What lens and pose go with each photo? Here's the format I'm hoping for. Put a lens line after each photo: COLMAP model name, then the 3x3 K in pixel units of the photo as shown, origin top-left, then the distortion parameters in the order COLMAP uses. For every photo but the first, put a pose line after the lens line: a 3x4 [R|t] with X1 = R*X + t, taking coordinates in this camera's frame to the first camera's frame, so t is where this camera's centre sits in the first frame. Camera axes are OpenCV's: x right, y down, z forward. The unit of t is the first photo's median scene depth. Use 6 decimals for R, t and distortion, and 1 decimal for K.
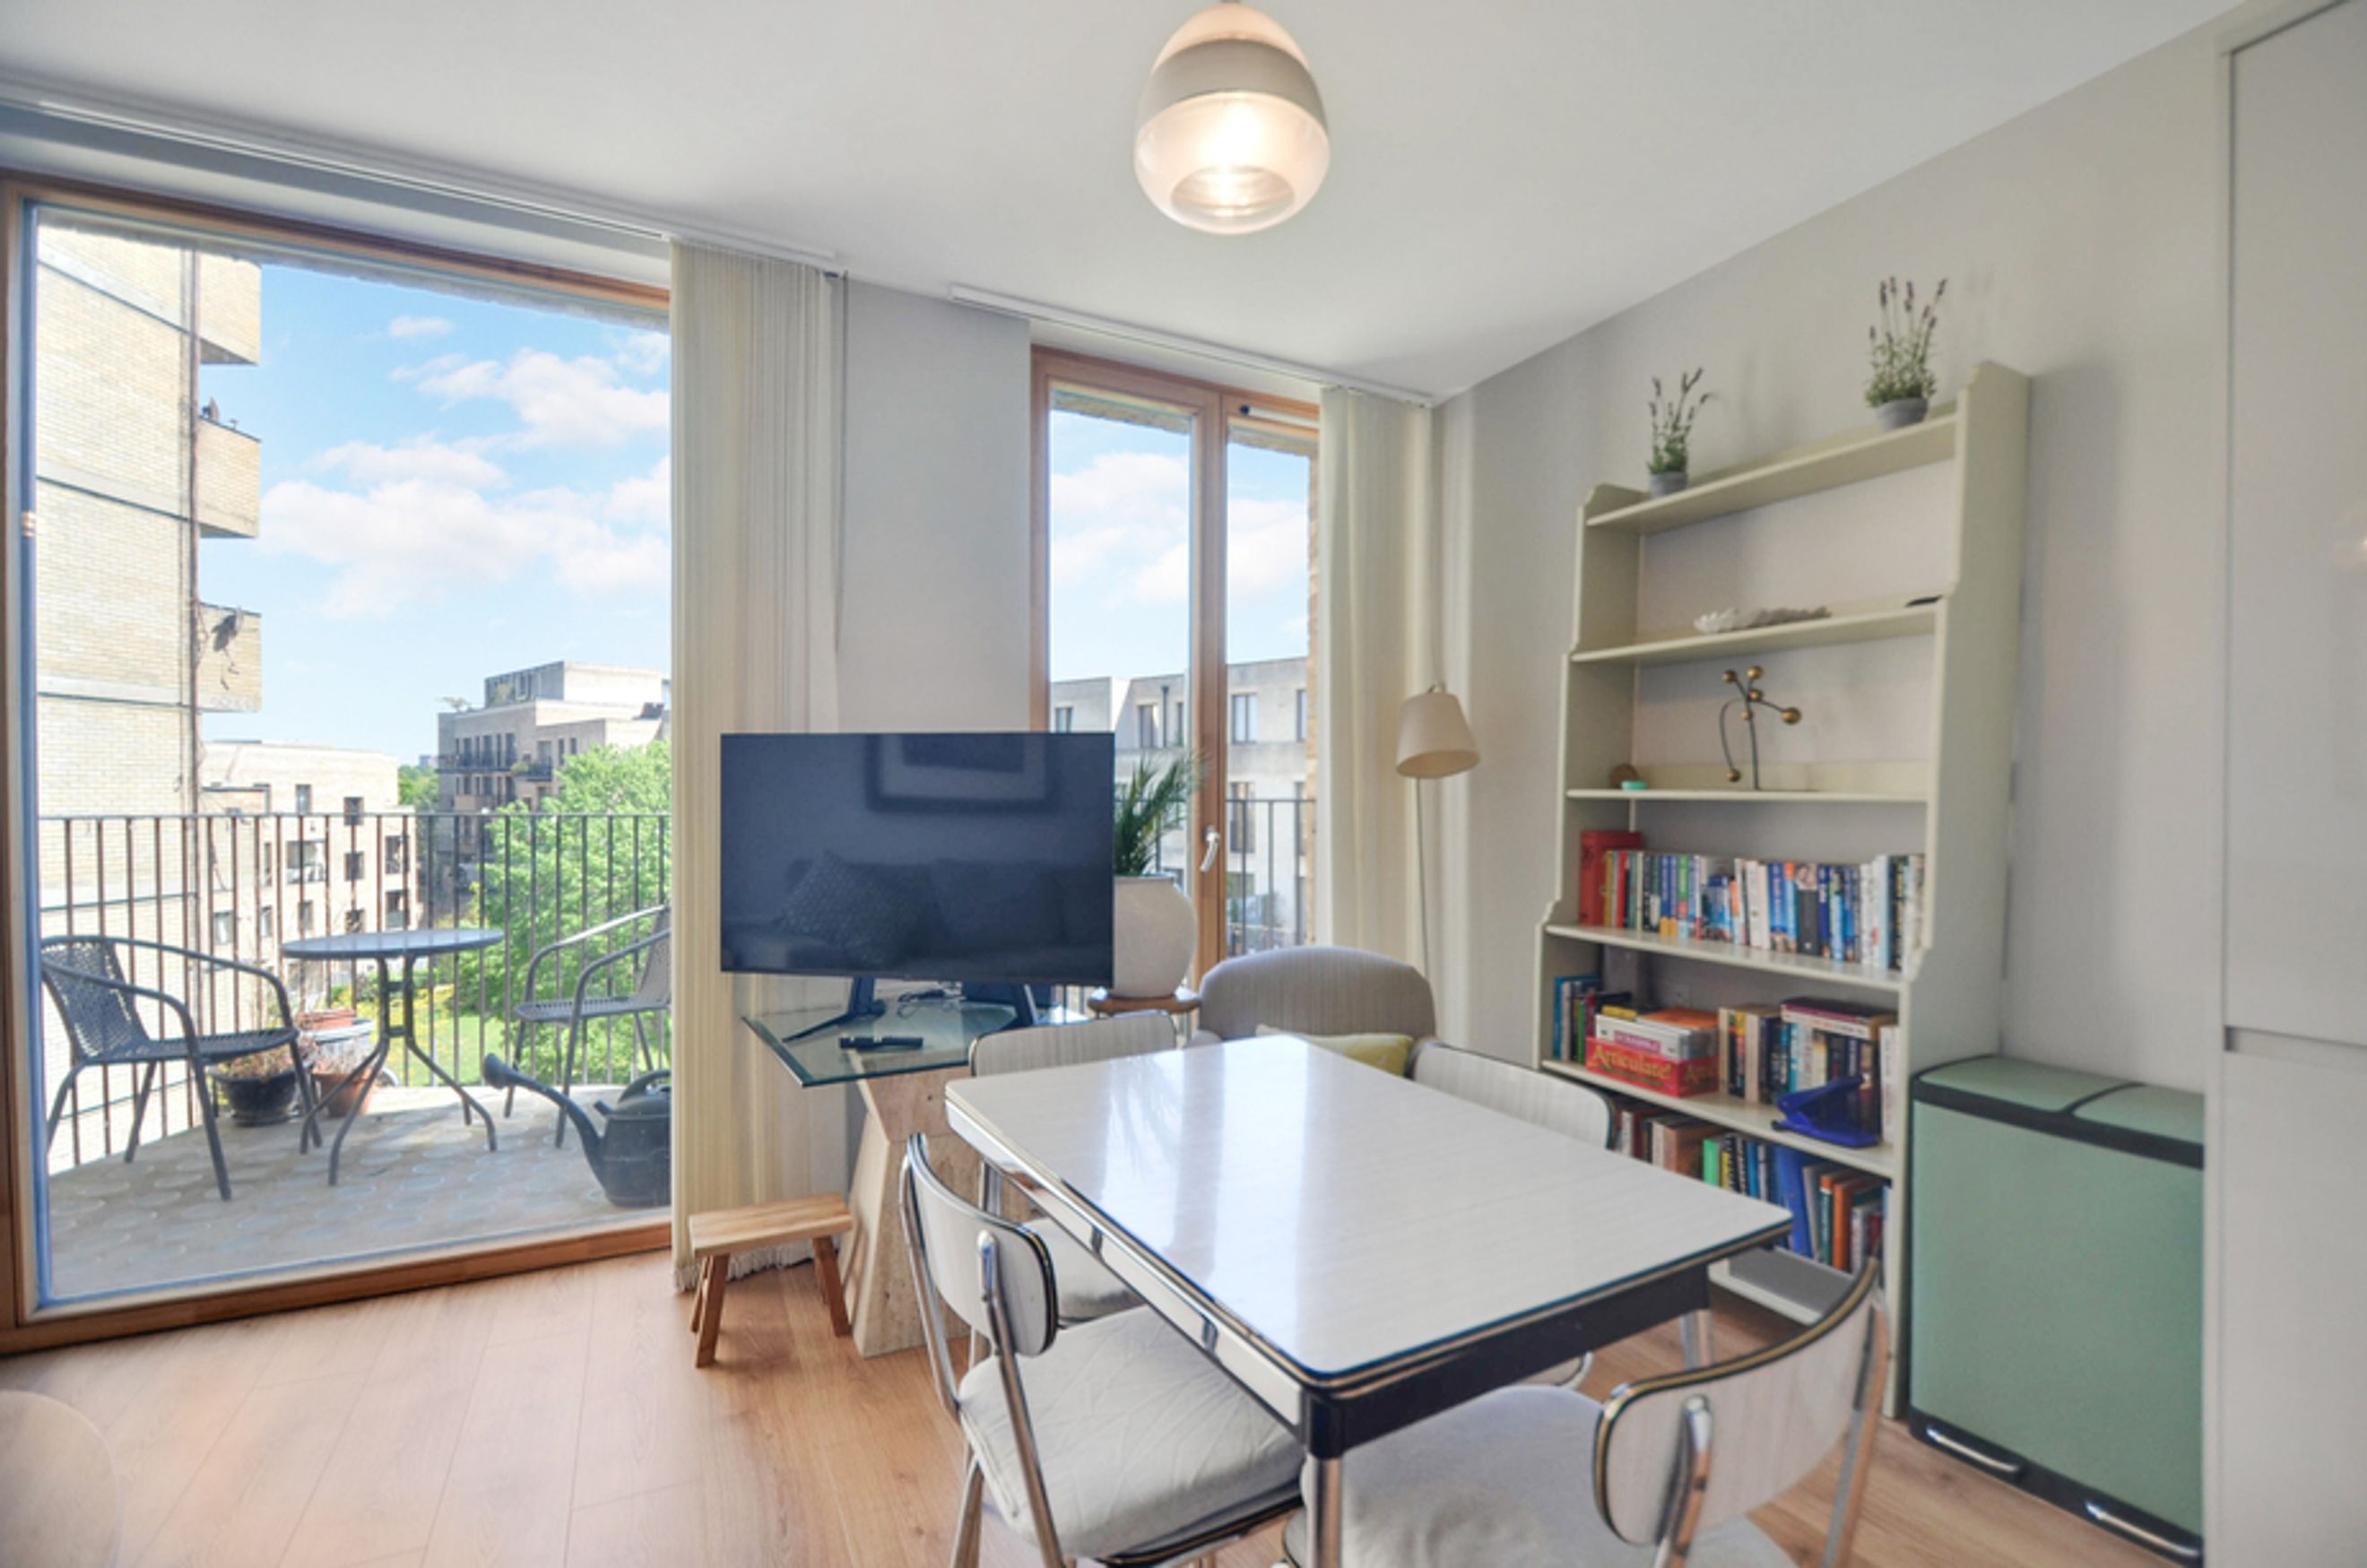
lens RADIAL K [[1049.8, 0, 1212.1], [0, 1049.8, 801.4], [0, 0, 1]] dist [-0.004512, -0.010185]
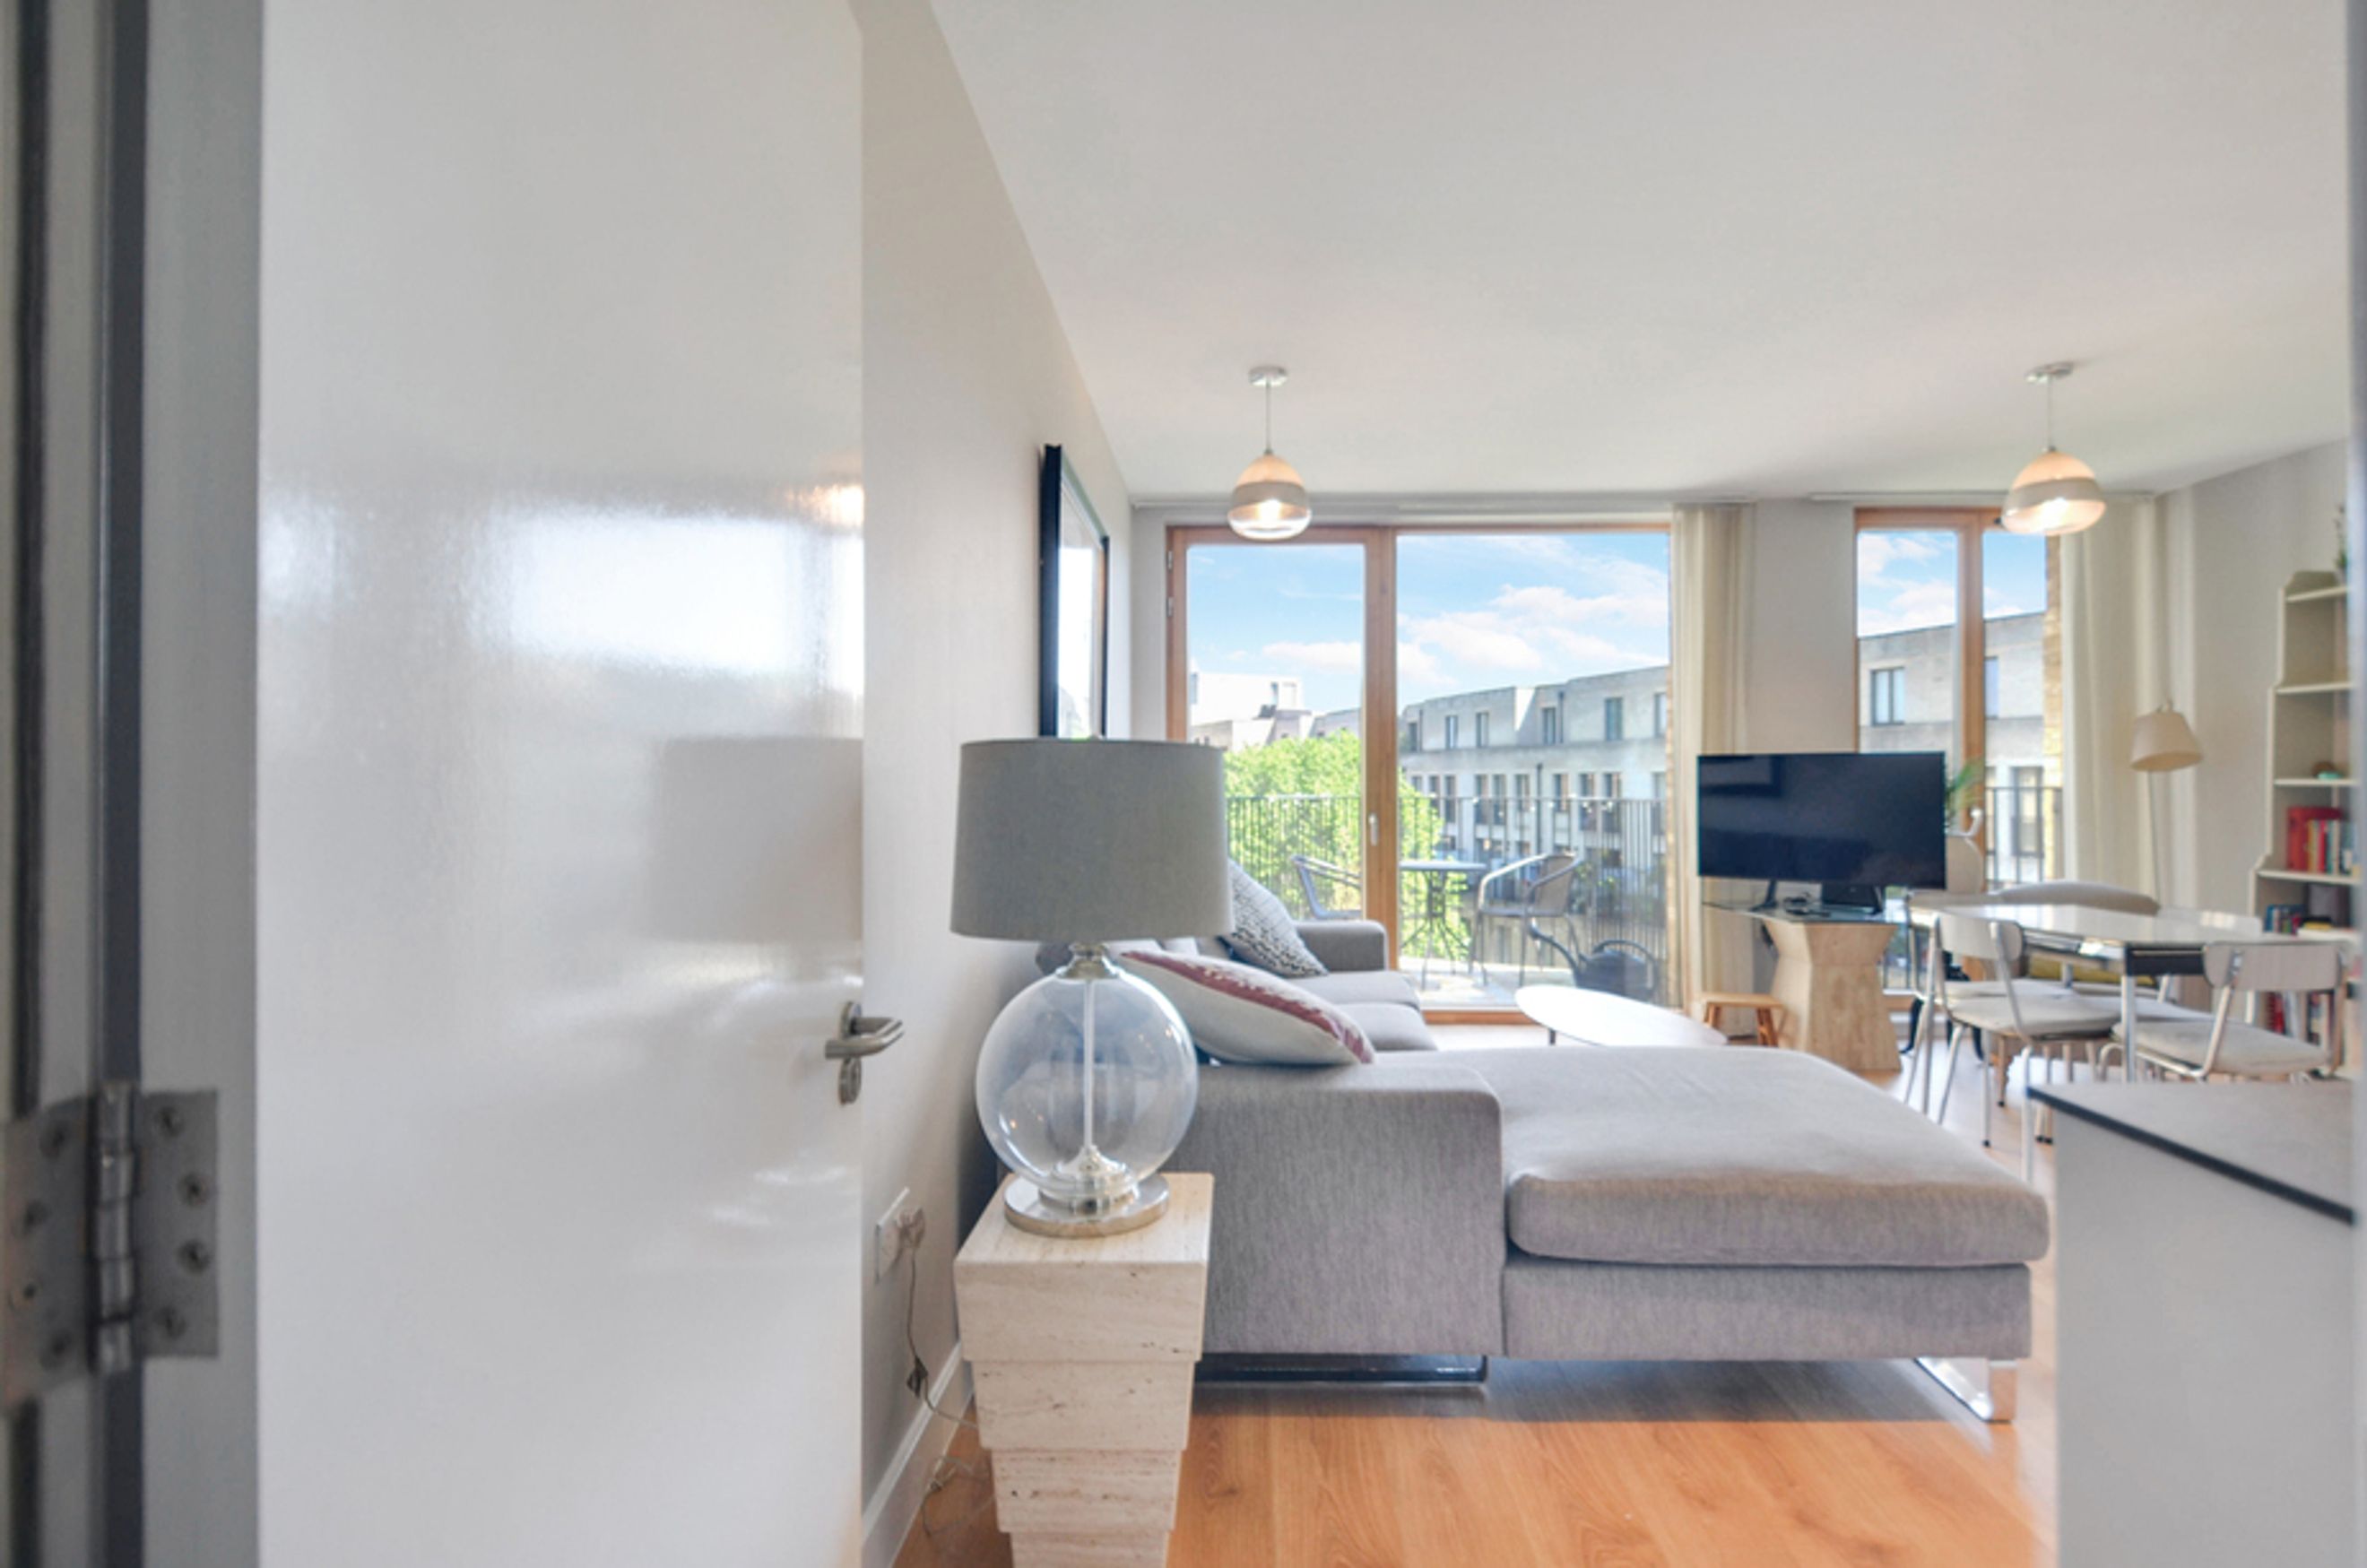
lens RADIAL K [[1049.8, 0, 1226.0], [0, 1049.8, 775.0], [0, 0, 1]] dist [-0.004512, -0.010185]
pose [[0.862244, -0.004541, -0.506473, -0.158258], [-0.003584, 0.999880, -0.015066, 0.008103], [0.506481, 0.014805, 0.862124, -0.793269]]
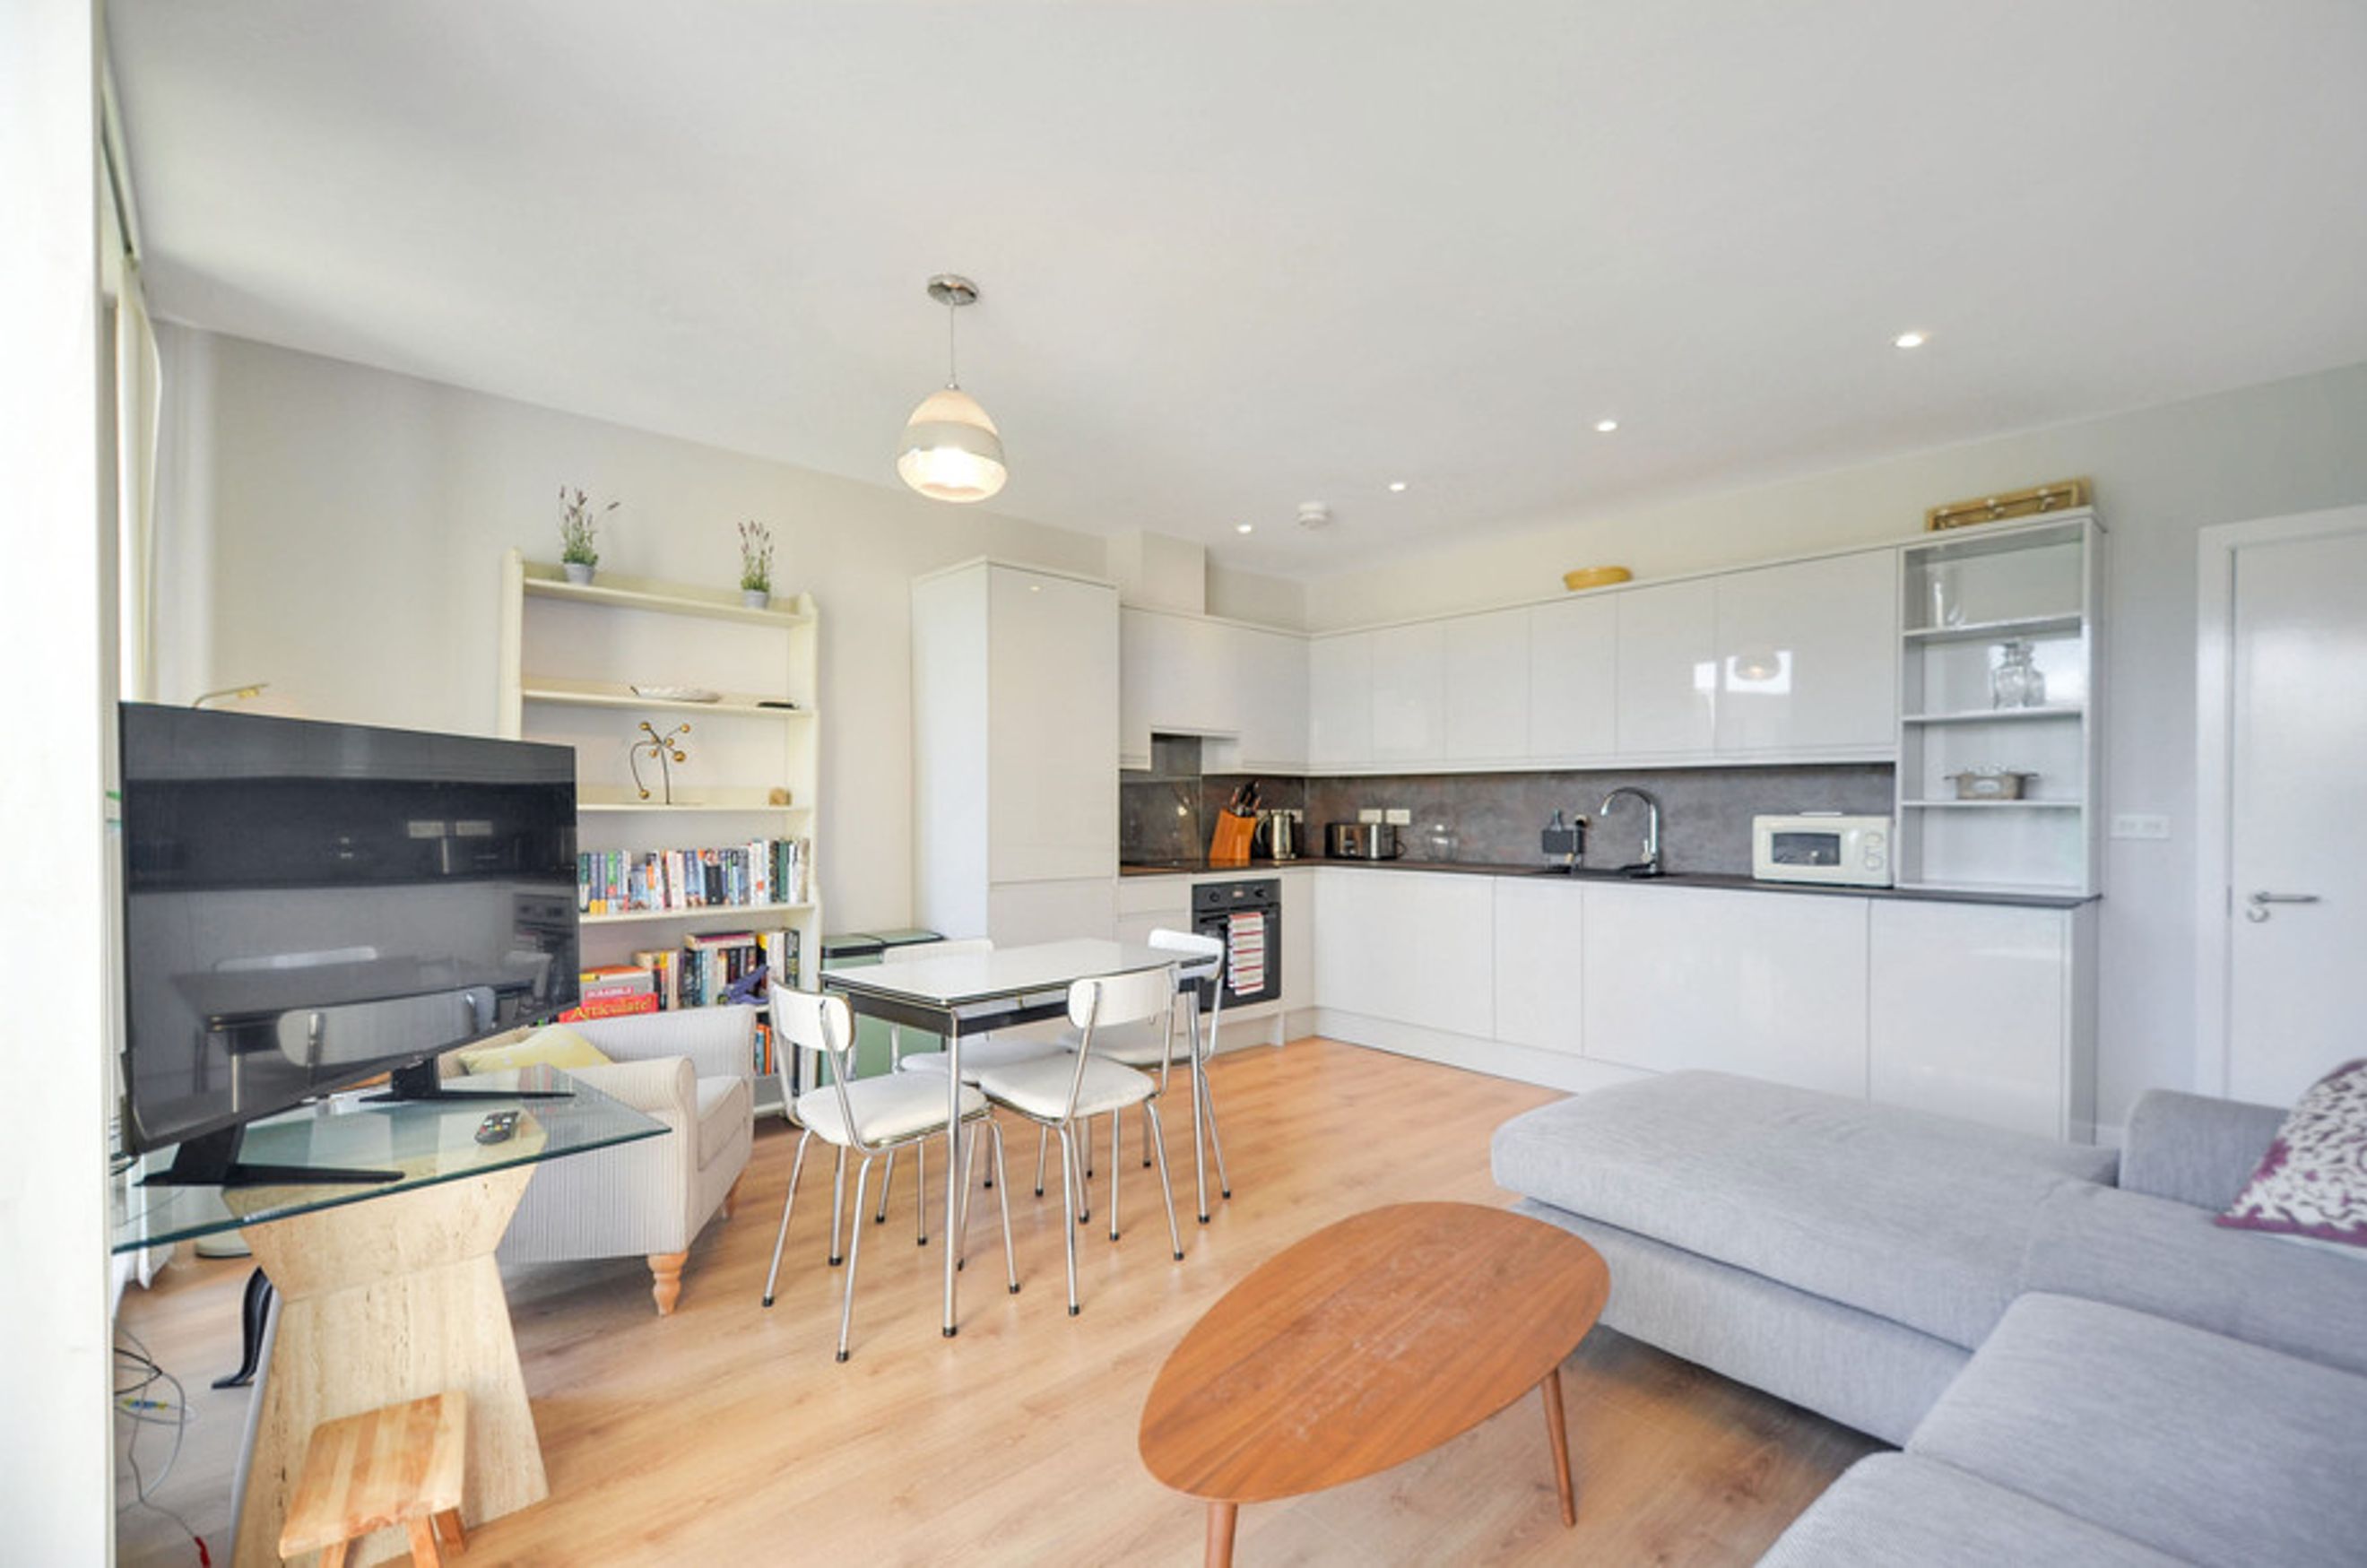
lens RADIAL K [[1001.1, 0, 1215.6], [0, 1001.1, 805.9], [0, 0, 1]] dist [0.027790, -0.000240]
pose [[-0.260302, -0.005045, 0.965514, -0.733863], [0.005815, 0.999960, 0.006792, -0.009480], [-0.965510, 0.007382, -0.260263, 0.410592]]
